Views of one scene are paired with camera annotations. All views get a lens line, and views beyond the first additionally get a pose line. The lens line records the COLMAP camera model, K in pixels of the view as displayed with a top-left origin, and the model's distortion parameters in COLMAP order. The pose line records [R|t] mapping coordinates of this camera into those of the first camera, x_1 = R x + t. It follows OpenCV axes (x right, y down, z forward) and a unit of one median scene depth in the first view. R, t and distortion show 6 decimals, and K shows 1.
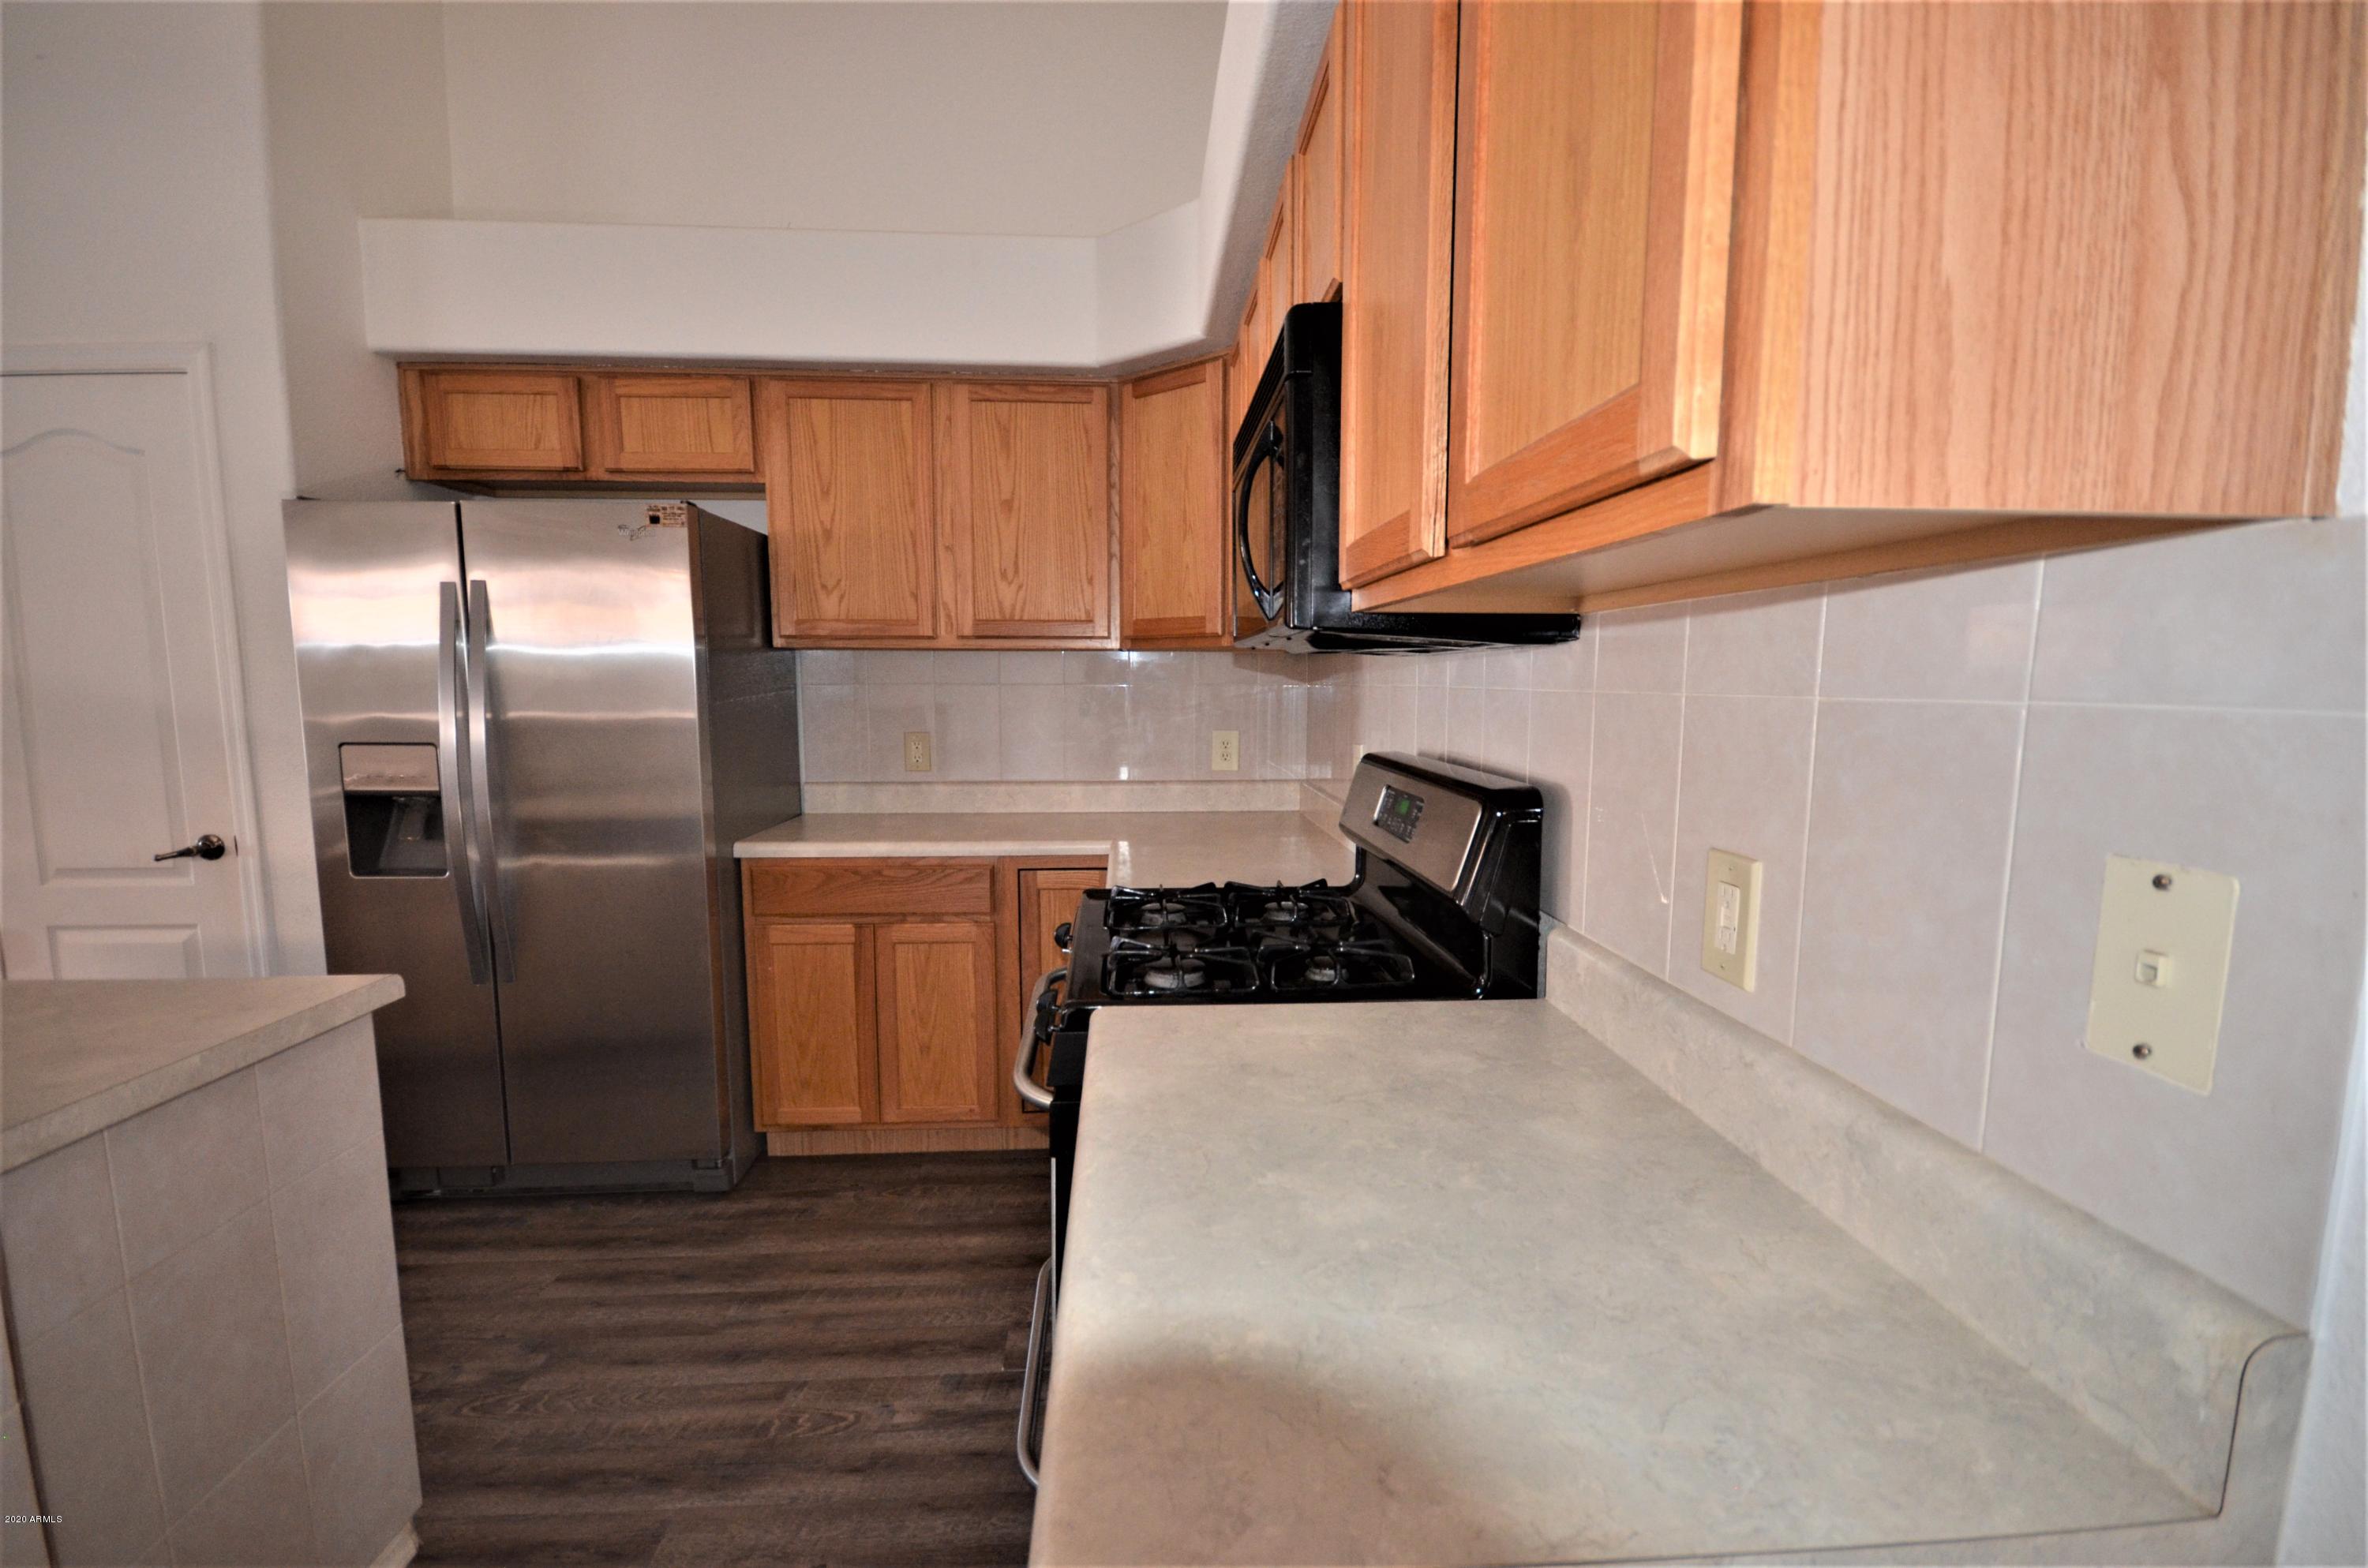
lens RADIAL K [[1052.5, 0, 1185.7], [0, 1052.5, 797.2], [0, 0, 1]] dist [0.016602, -0.010030]
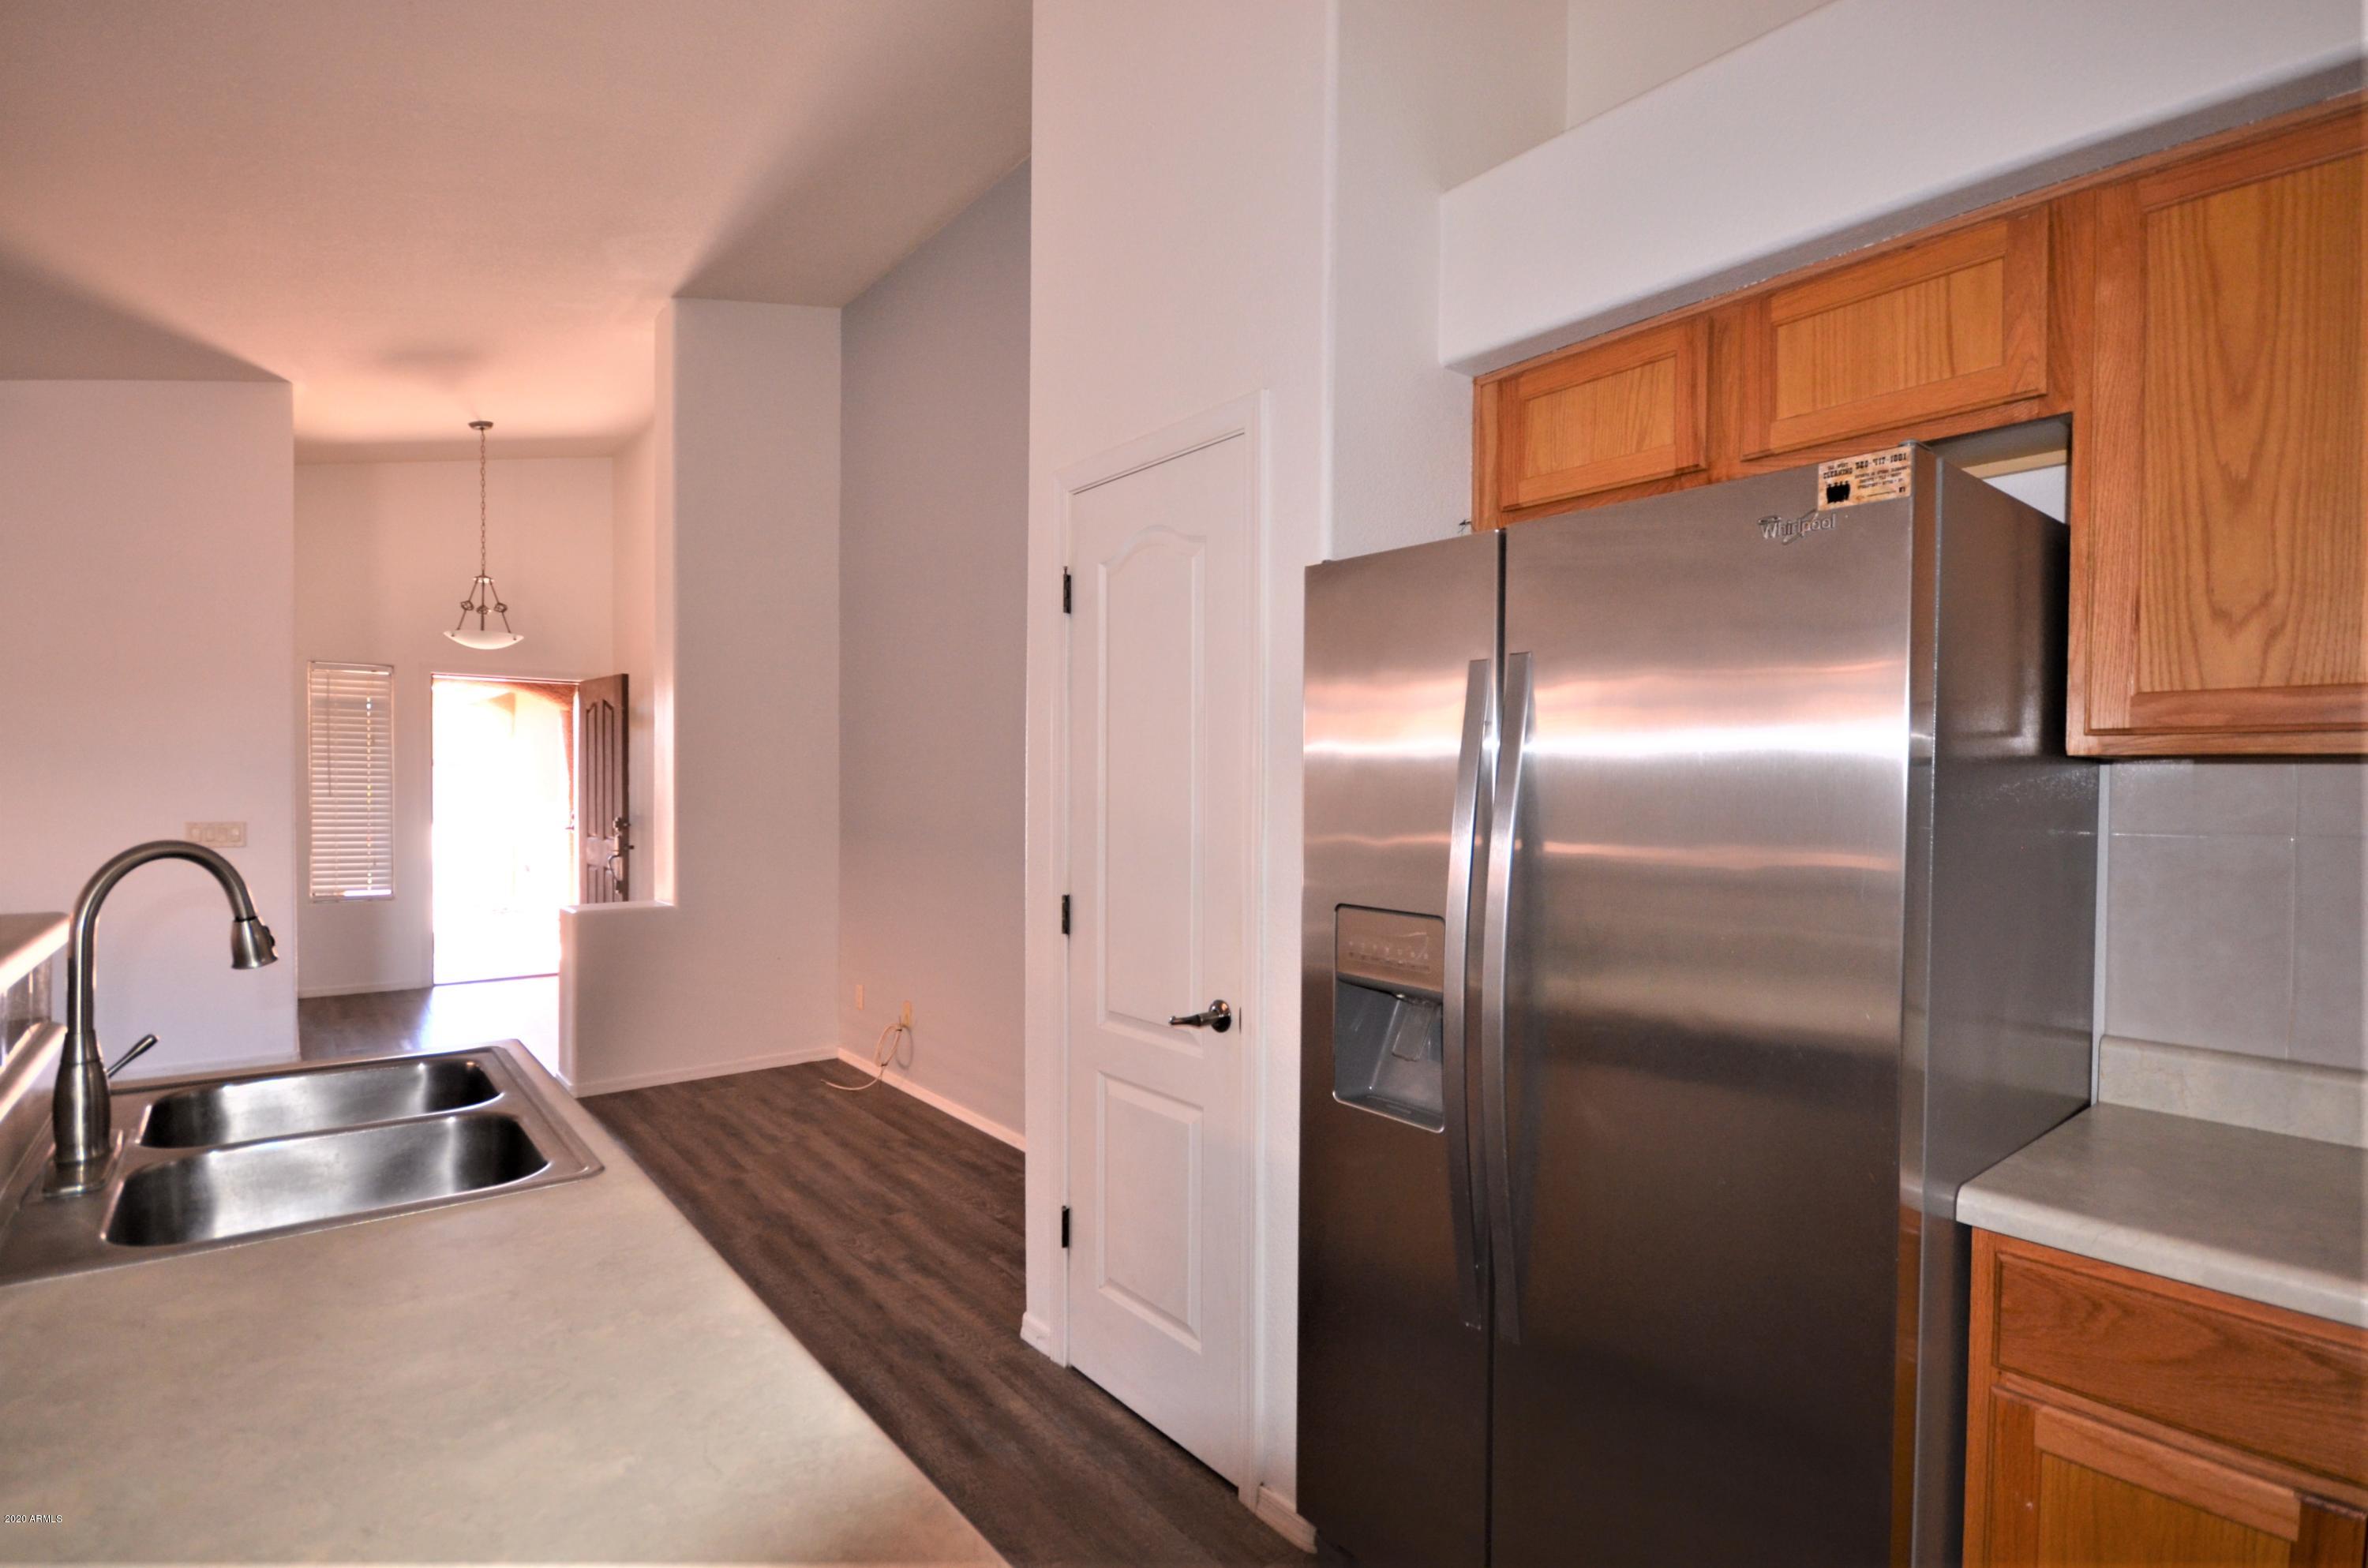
lens RADIAL K [[1133.4, 0, 1186.5], [0, 1133.4, 805.0], [0, 0, 1]] dist [0.001420, 0.000598]
pose [[0.586644, 0.017261, -0.809661, -0.264317], [-0.103156, 0.993222, -0.053568, -0.066254], [0.803248, 0.114946, 0.584448, 0.494892]]
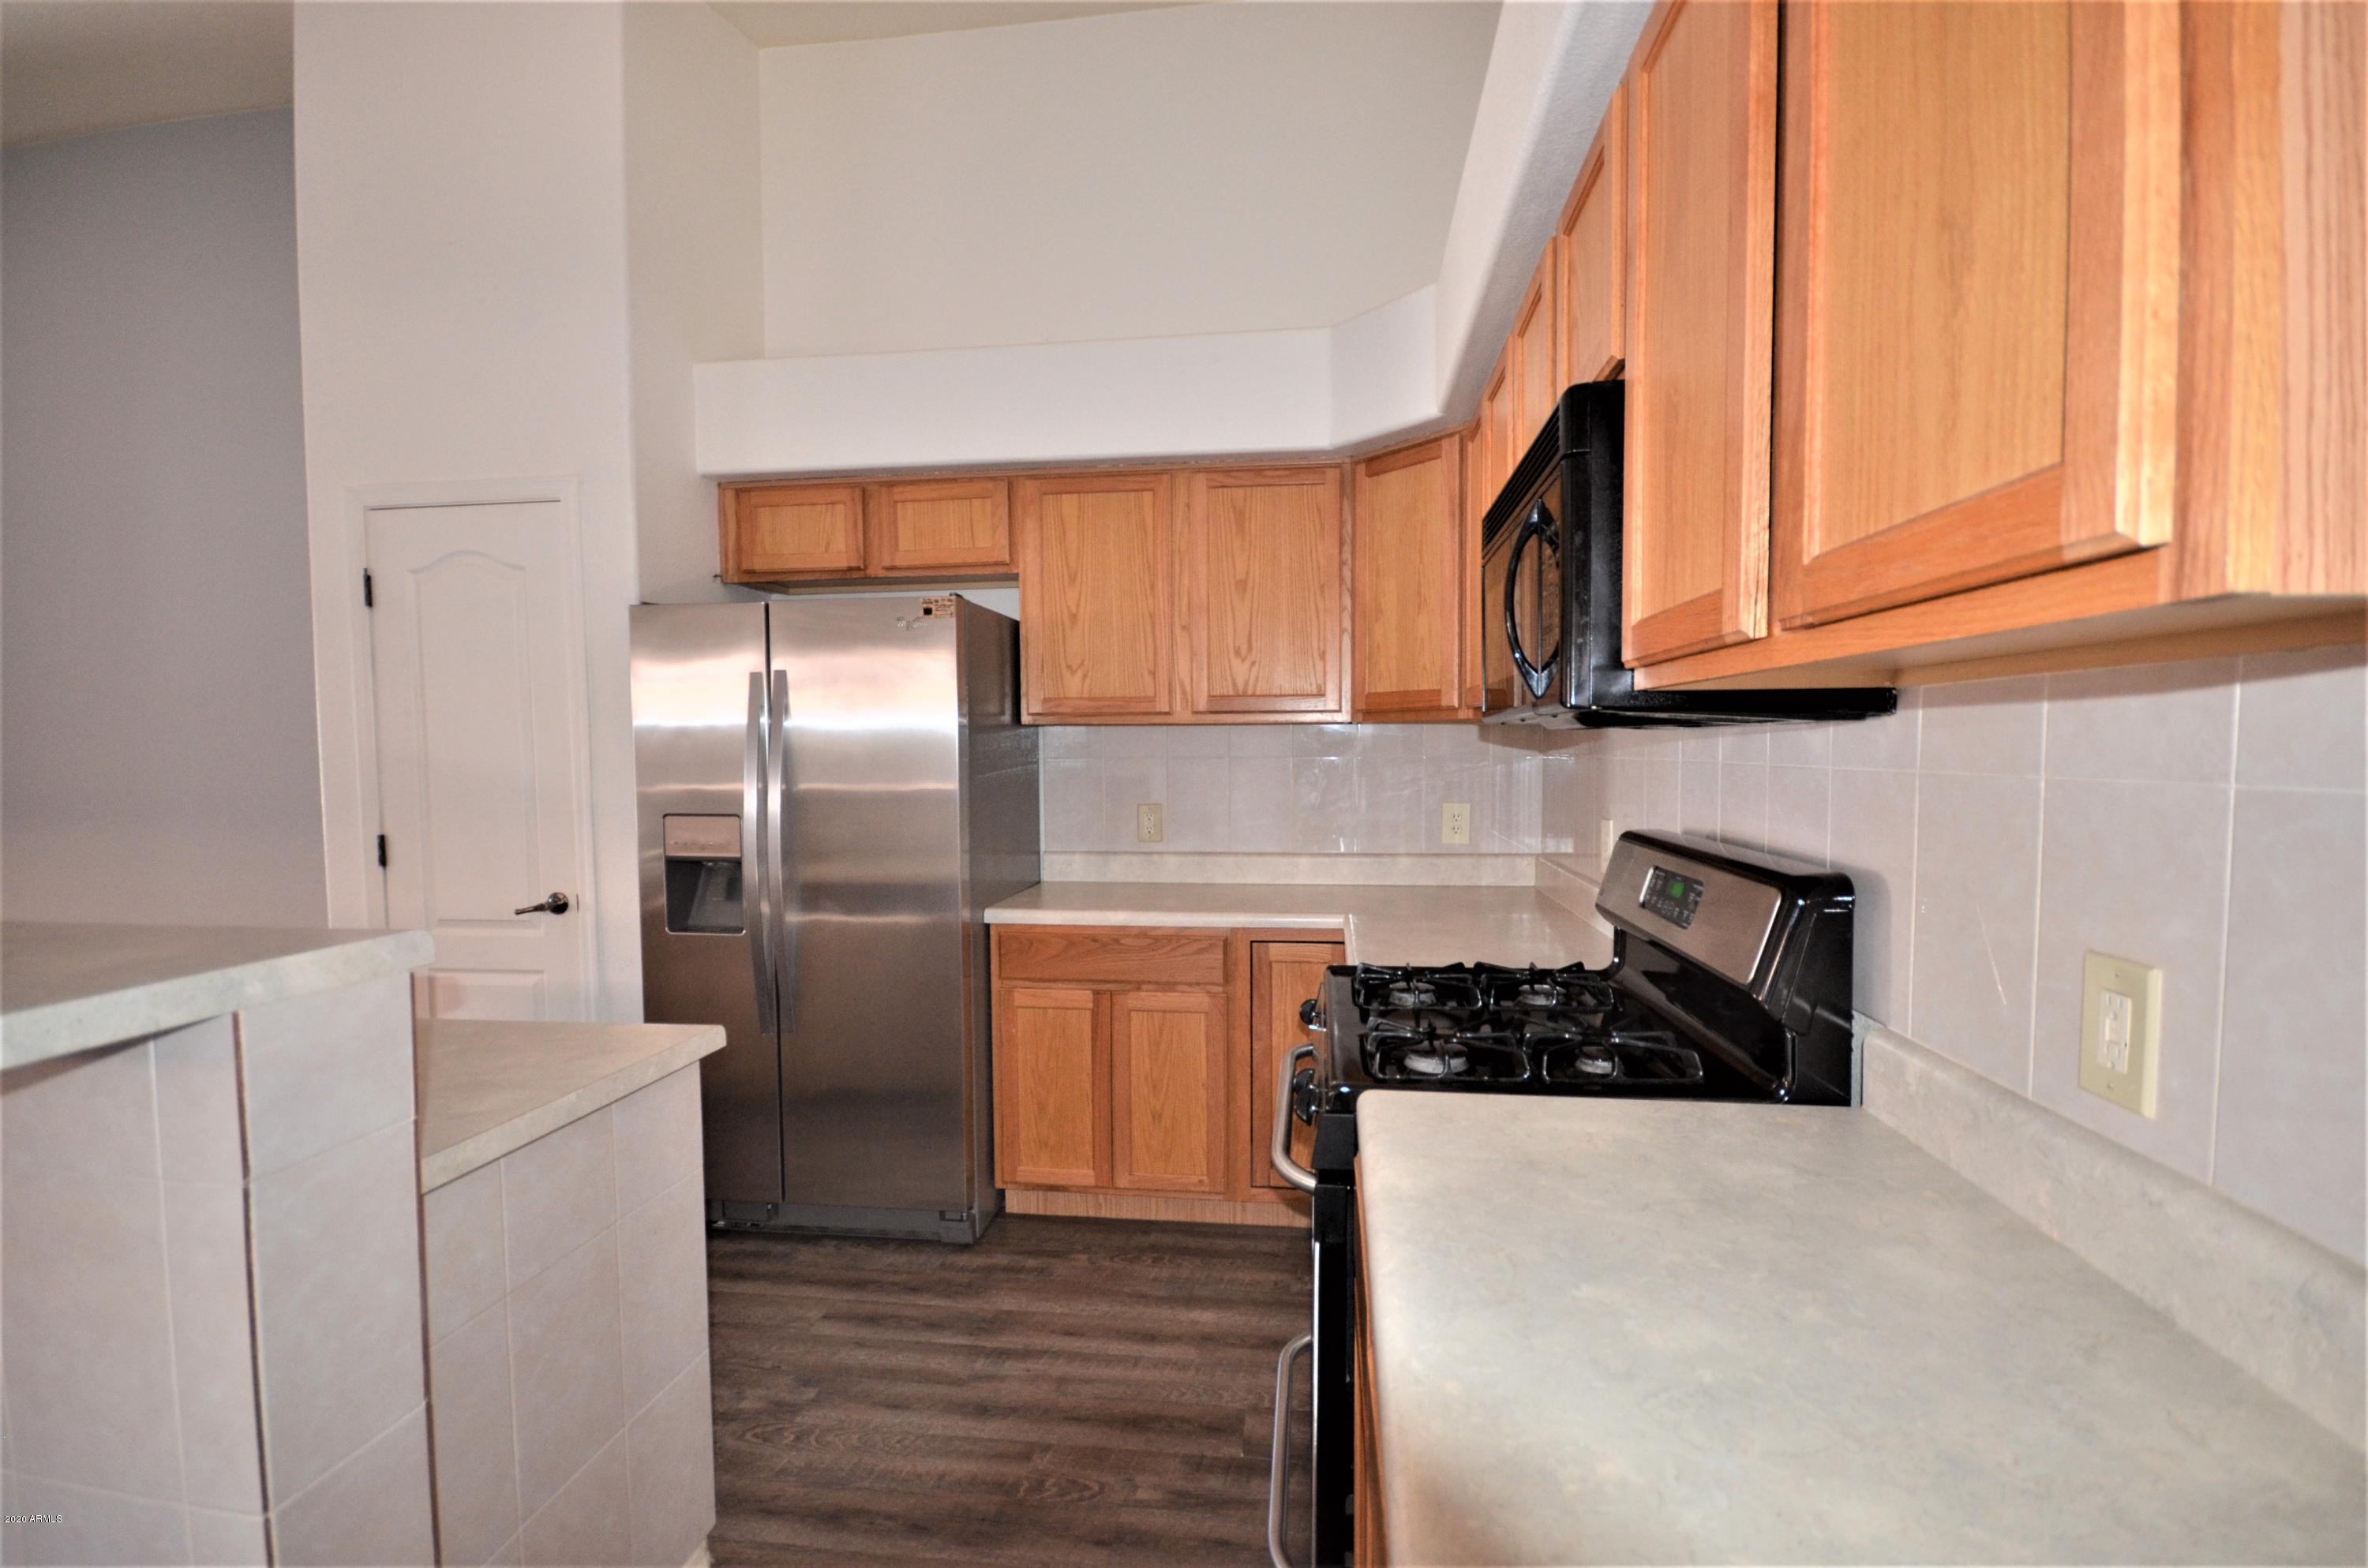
lens RADIAL K [[1051.3, 0, 1192.0], [0, 1051.3, 797.2], [0, 0, 1]] dist [0.015213, -0.012049]
pose [[0.982744, 0.001352, -0.184966, -0.031036], [-0.013070, 0.997981, -0.062151, -0.006090], [0.184509, 0.063496, 0.980778, -0.008002]]
